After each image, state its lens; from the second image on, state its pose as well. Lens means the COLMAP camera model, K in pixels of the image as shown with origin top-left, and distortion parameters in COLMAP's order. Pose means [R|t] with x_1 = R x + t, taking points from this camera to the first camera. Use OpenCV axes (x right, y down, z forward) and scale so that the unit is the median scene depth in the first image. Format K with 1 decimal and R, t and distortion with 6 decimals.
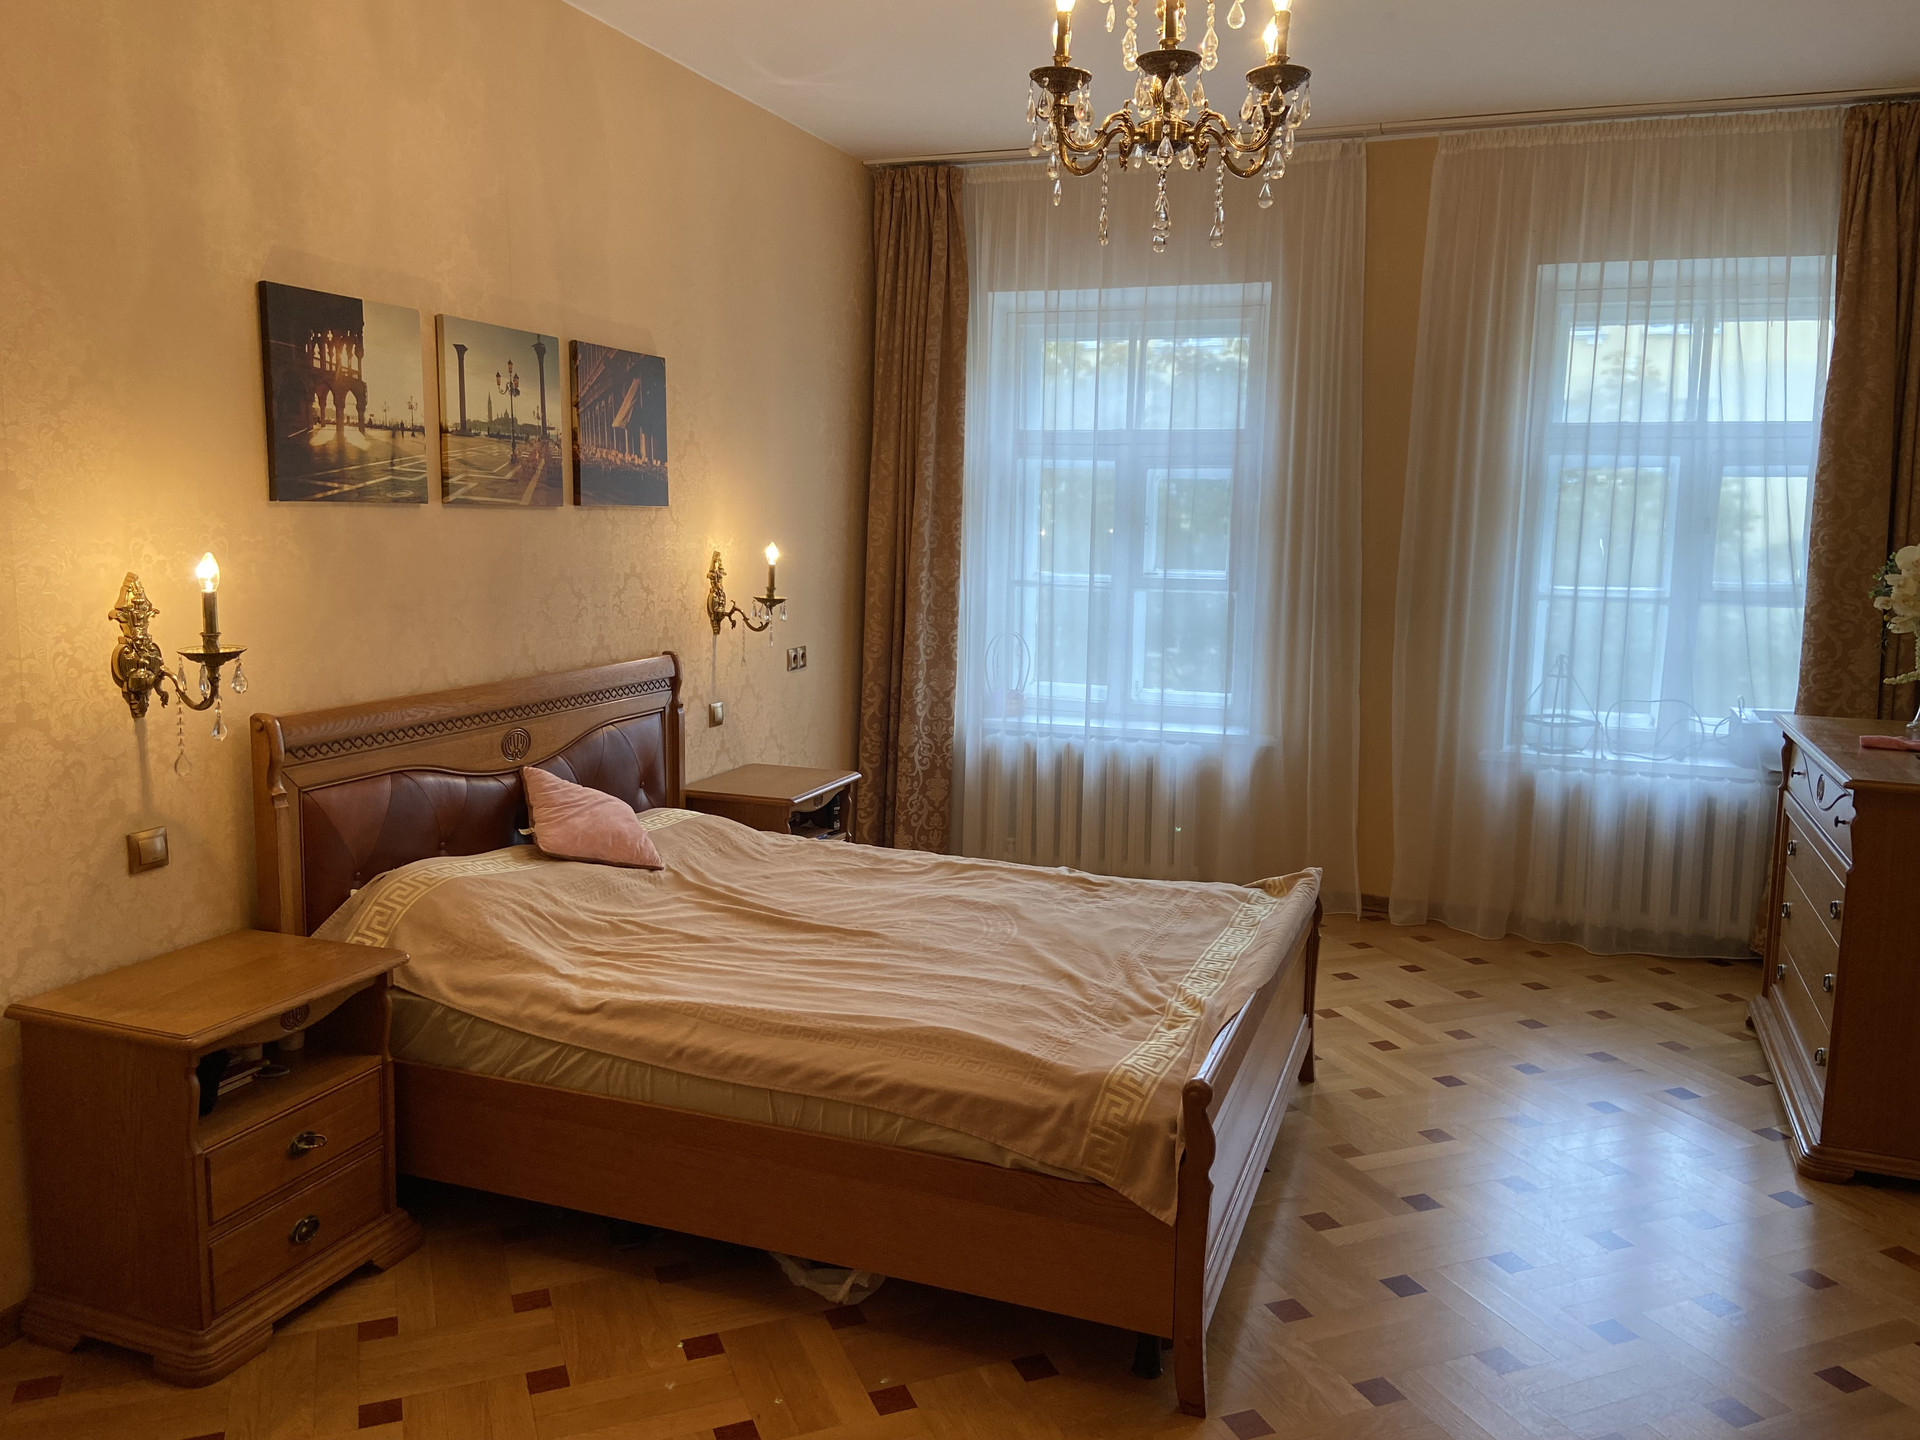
lens RADIAL K [[1439.9, 0, 969.5], [0, 1439.9, 685.4], [0, 0, 1]] dist [0.102620, -0.123569]
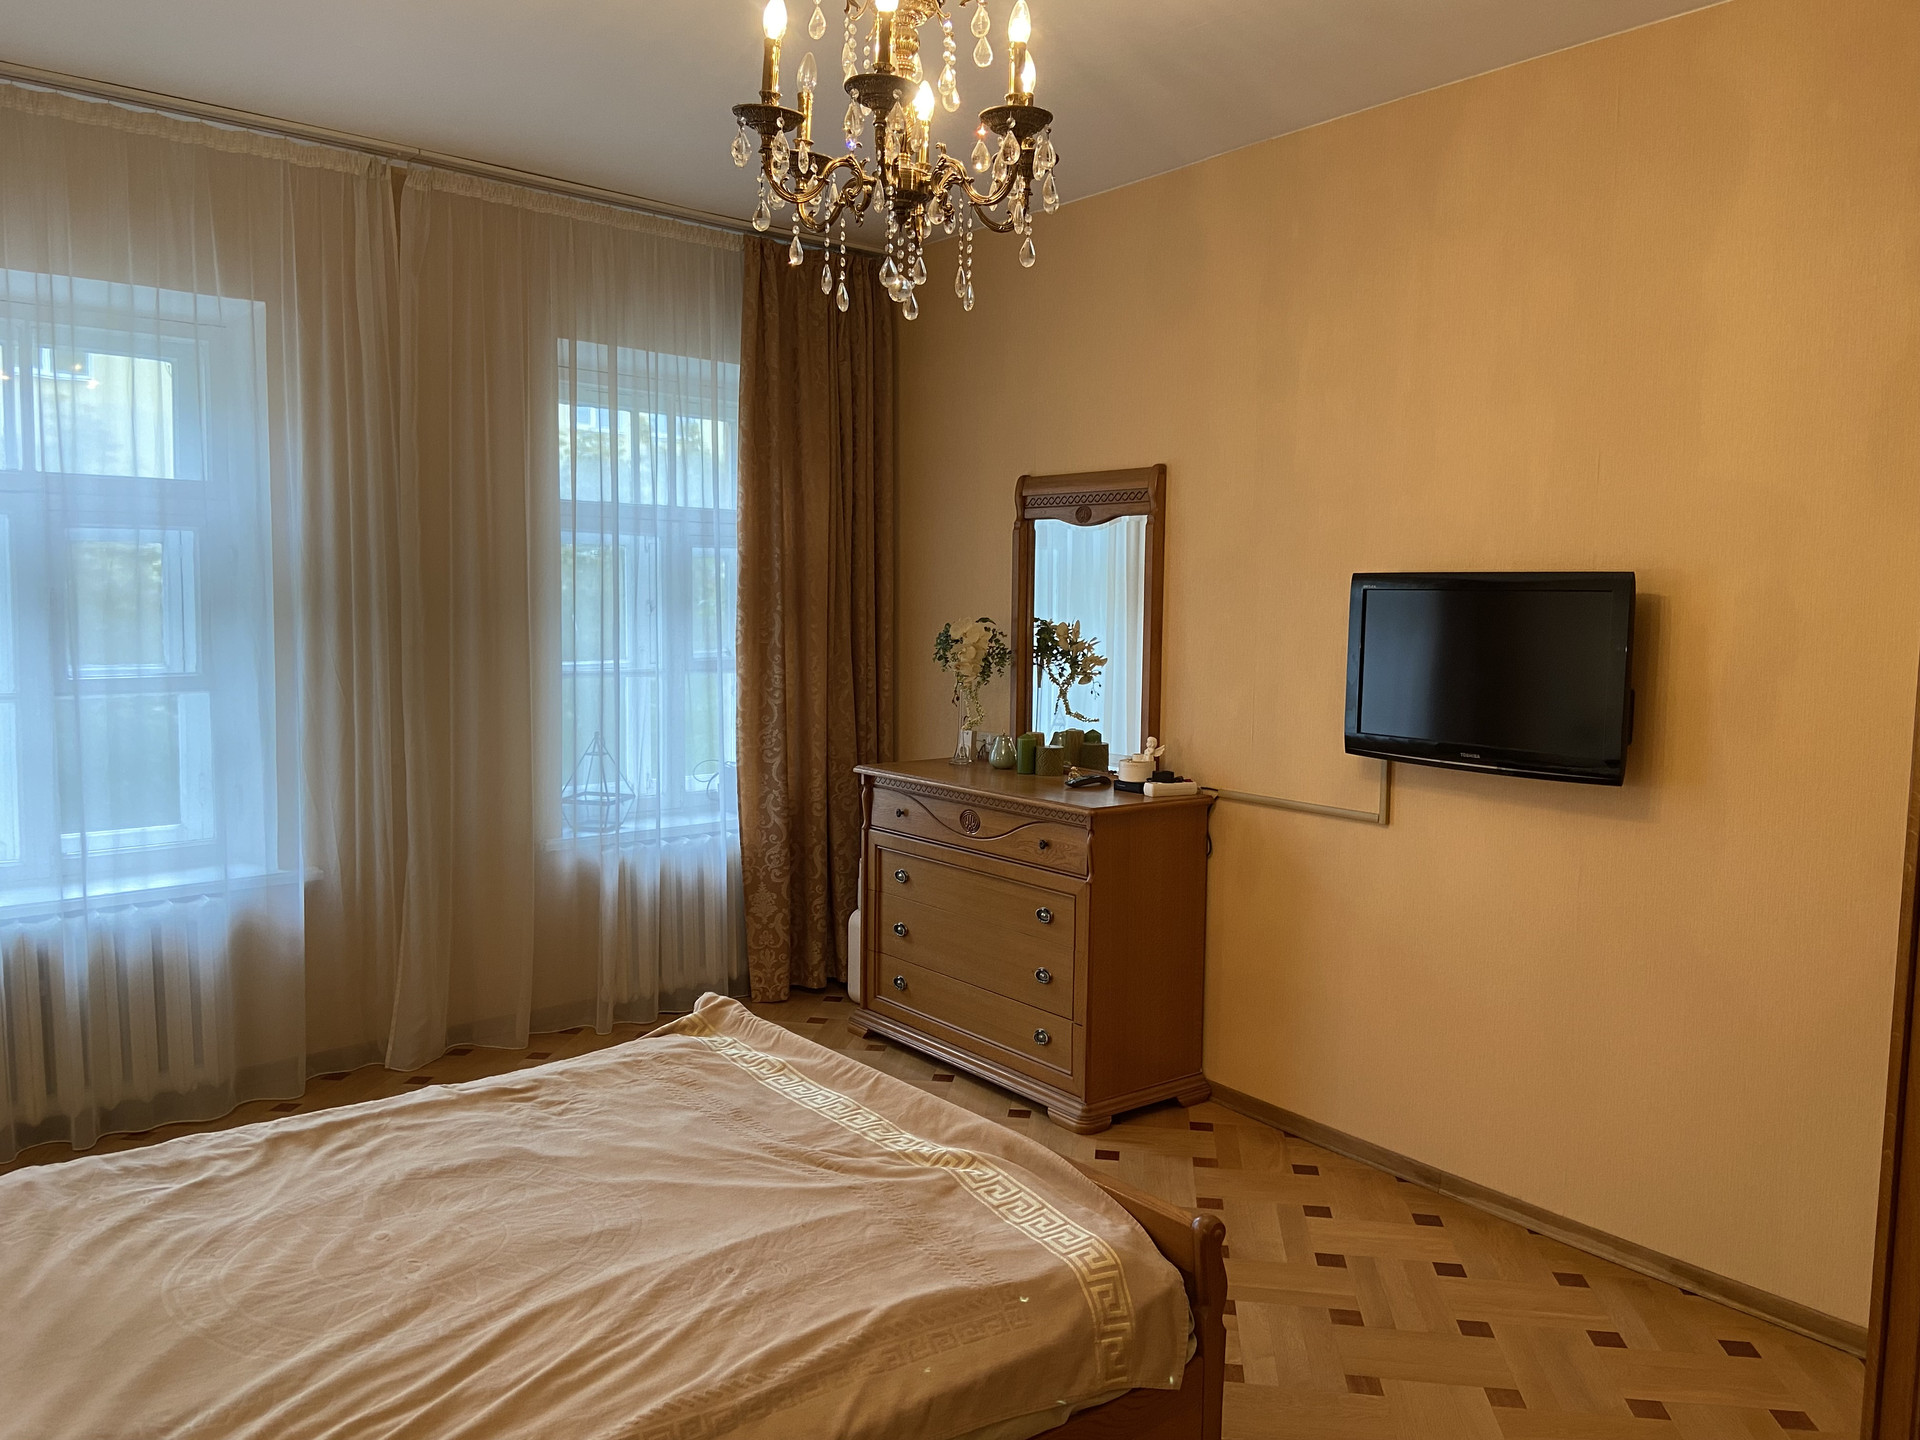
lens RADIAL K [[1439.9, 0, 975.7], [0, 1439.9, 684.9], [0, 0, 1]] dist [0.102620, -0.123569]
pose [[0.483969, -0.067734, 0.872460, -0.406105], [0.099147, 0.994824, 0.022235, -0.060933], [-0.869450, 0.075740, 0.488180, 0.361188]]
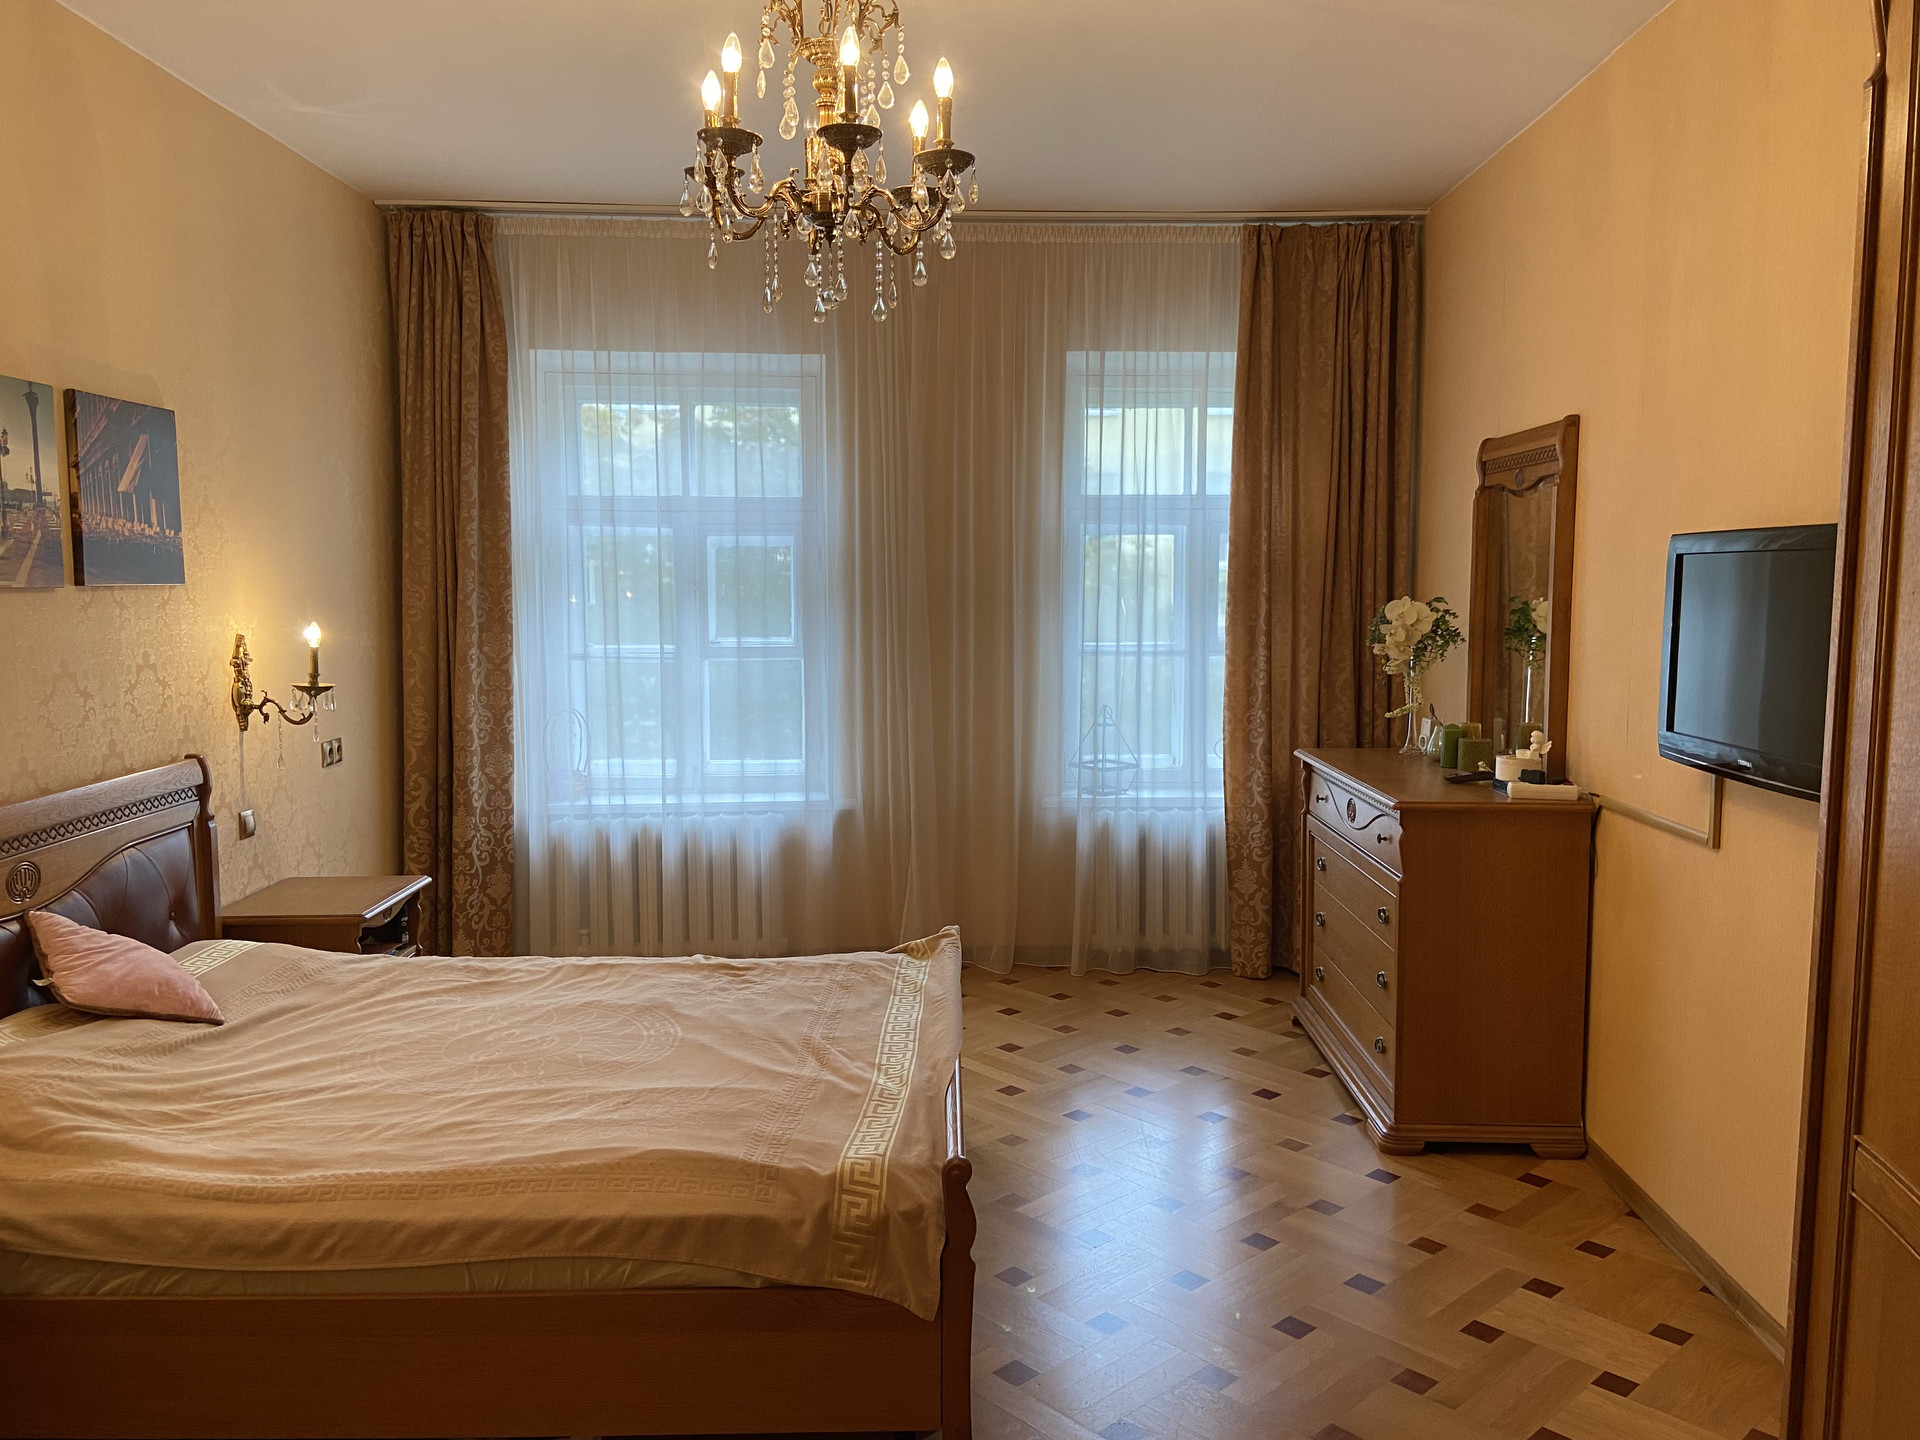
lens RADIAL K [[1439.9, 0, 966.2], [0, 1439.9, 691.0], [0, 0, 1]] dist [0.102620, -0.123569]
pose [[0.928823, -0.046819, 0.367553, -0.105584], [0.061235, 0.997740, -0.027652, -0.009516], [-0.365428, 0.048191, 0.929591, 0.038994]]
